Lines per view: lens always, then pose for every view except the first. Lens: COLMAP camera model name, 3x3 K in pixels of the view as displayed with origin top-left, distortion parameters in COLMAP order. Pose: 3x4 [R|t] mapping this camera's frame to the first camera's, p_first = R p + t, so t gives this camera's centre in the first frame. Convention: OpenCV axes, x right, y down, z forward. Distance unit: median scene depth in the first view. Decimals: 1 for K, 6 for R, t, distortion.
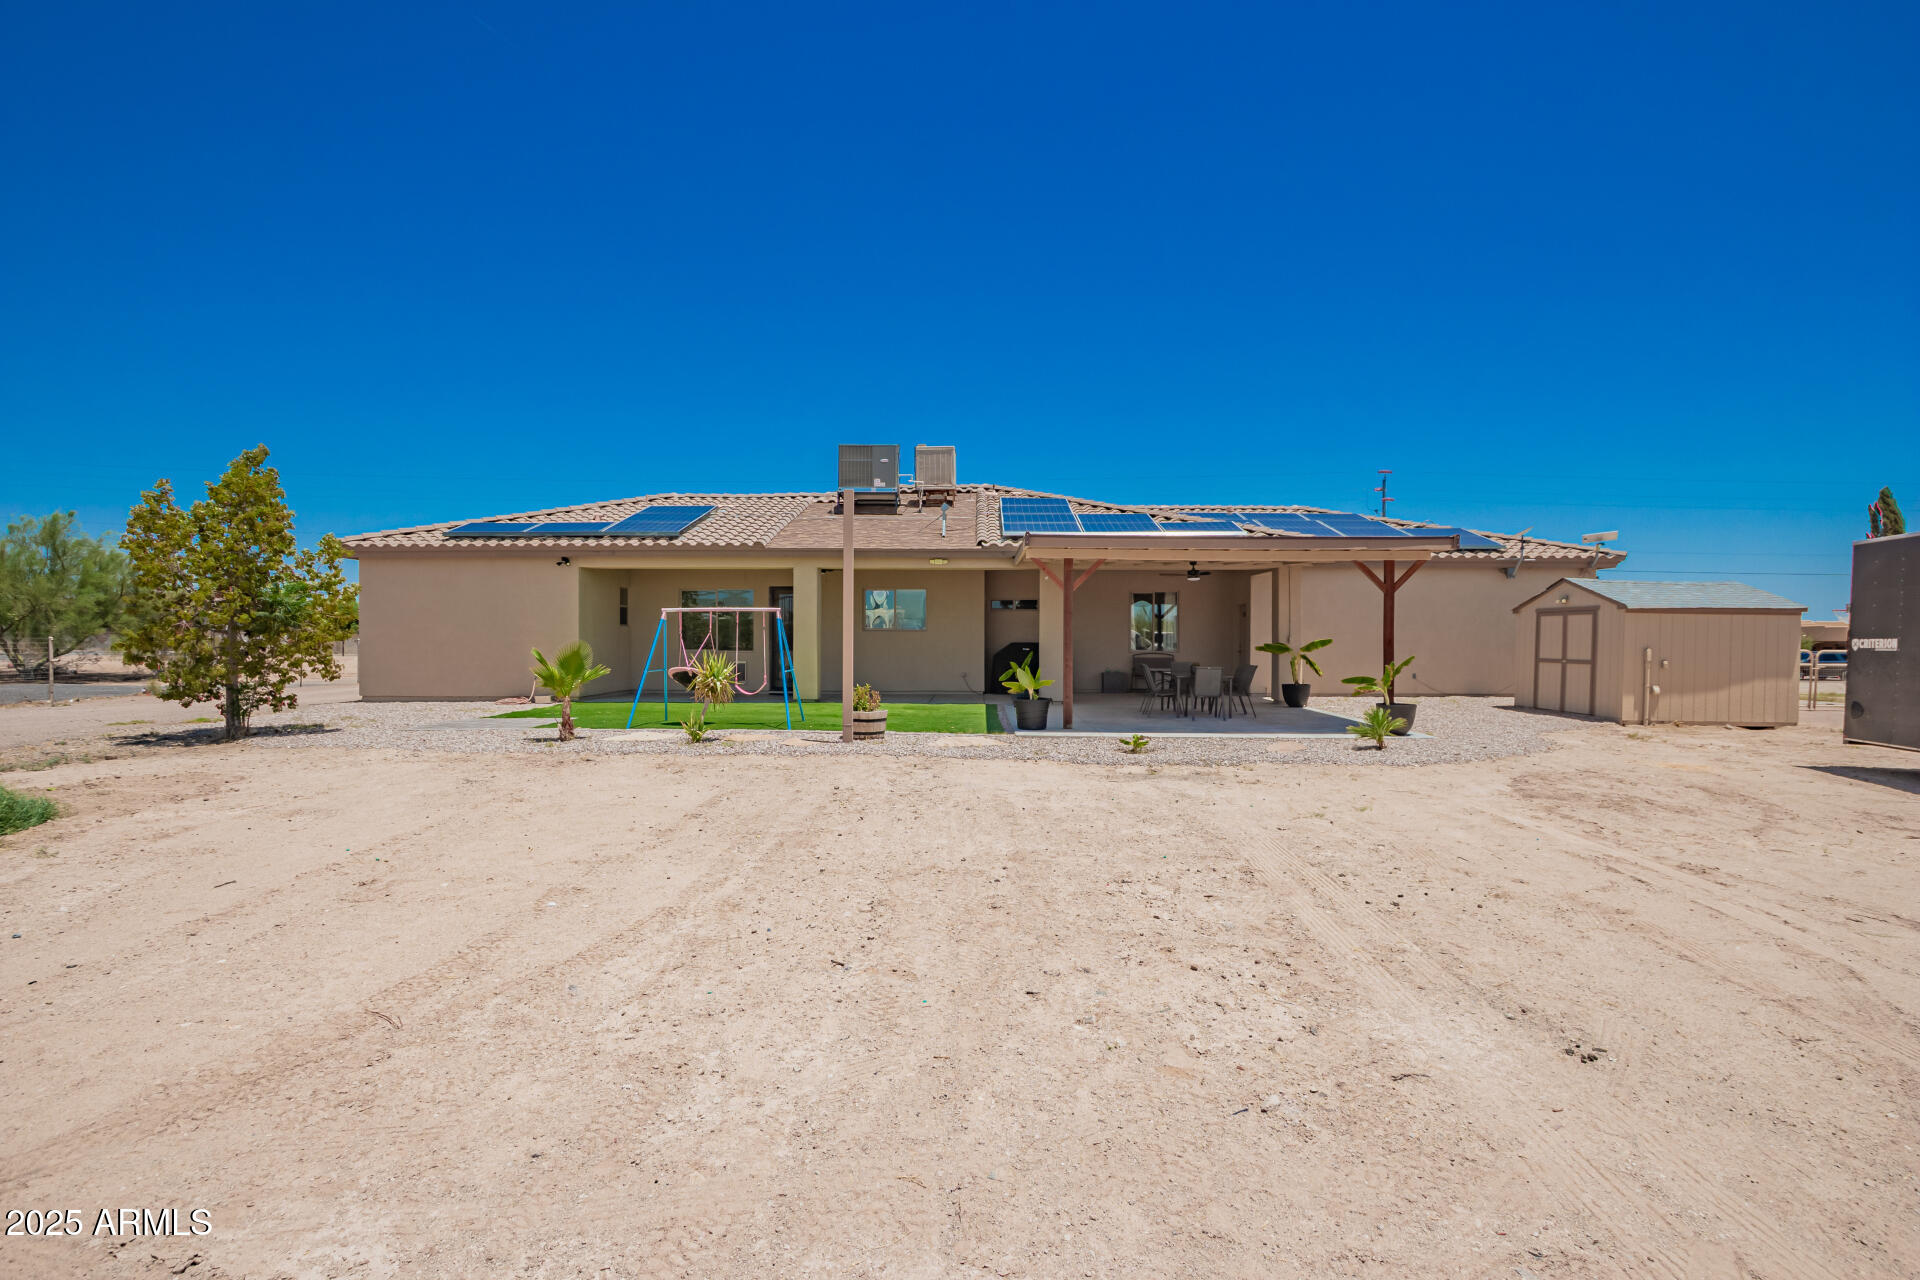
lens RADIAL K [[896.5, 0, 959.4], [0, 896.5, 642.8], [0, 0, 1]] dist [0.005222, -0.002270]
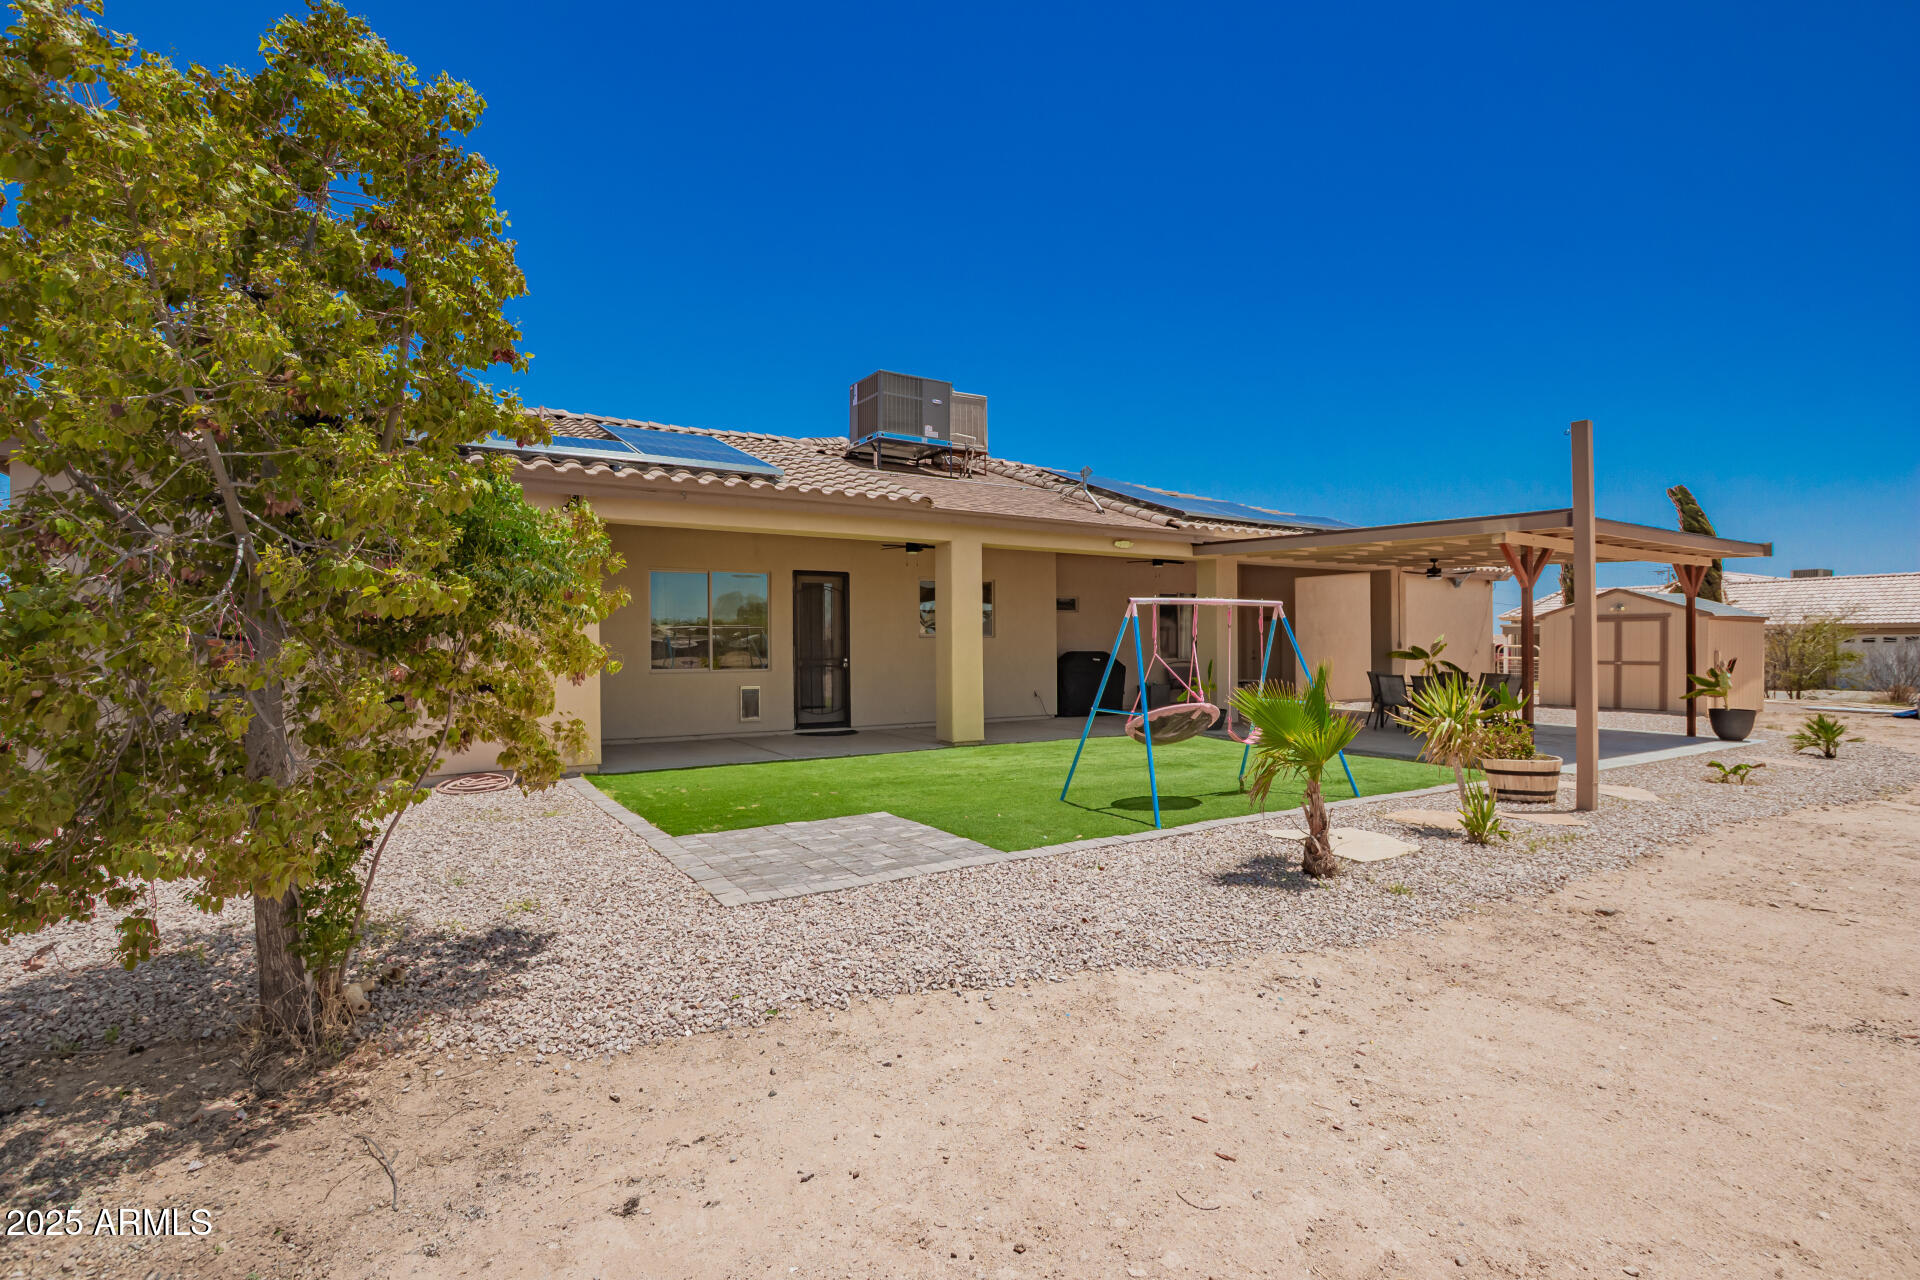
lens RADIAL K [[896.5, 0, 958.9], [0, 896.5, 637.7], [0, 0, 1]] dist [0.005222, -0.002270]
pose [[0.839087, -0.002216, 0.543993, -0.619776], [0.007587, 0.999942, -0.007629, -0.008373], [-0.543945, 0.010528, 0.839055, 0.509309]]
